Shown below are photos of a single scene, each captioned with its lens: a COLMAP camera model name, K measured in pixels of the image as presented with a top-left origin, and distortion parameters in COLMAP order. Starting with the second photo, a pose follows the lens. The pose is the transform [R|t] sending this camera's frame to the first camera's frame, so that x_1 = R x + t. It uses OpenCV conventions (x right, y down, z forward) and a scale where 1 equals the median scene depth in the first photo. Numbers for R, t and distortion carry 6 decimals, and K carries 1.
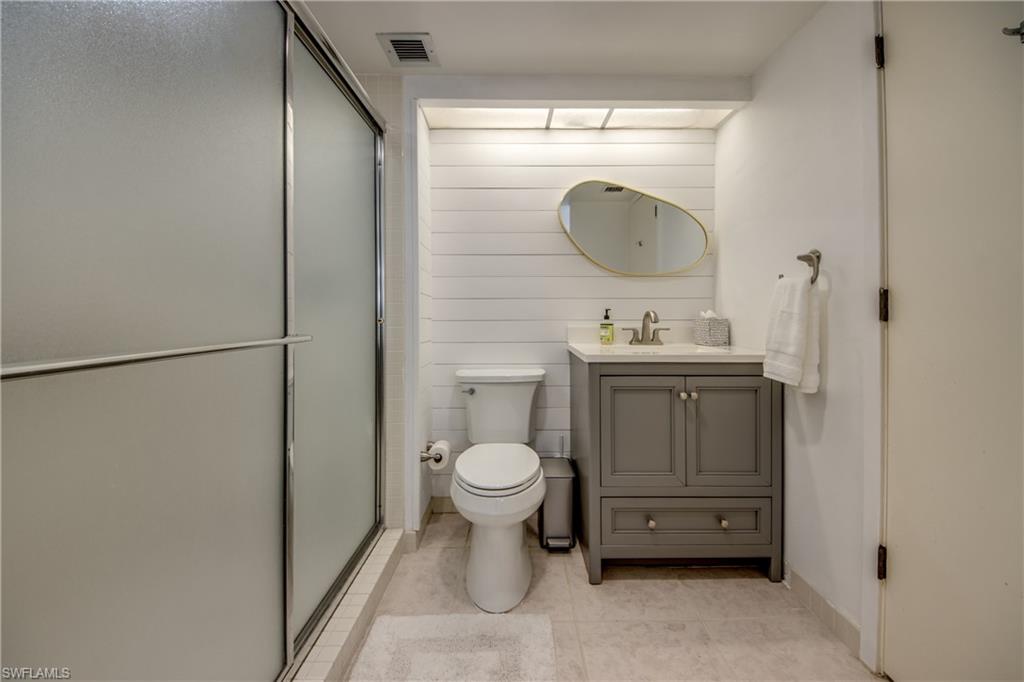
lens RADIAL K [[386.0, 0, 511.2], [0, 386.0, 325.6], [0, 0, 1]] dist [0.000096, -0.010662]
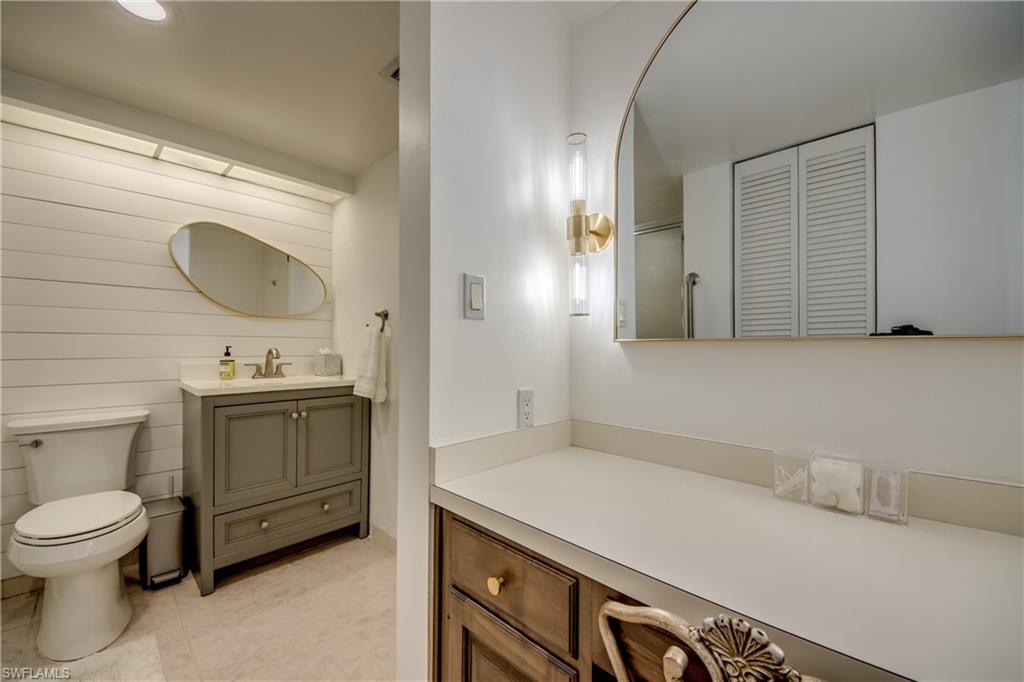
lens RADIAL K [[389.3, 0, 503.9], [0, 389.3, 345.3], [0, 0, 1]] dist [0.021018, -0.018604]
pose [[0.687370, 0.008450, 0.726258, -0.015509], [0.020210, 0.999323, -0.030755, 0.003769], [-0.726026, 0.035818, 0.686734, -0.372438]]
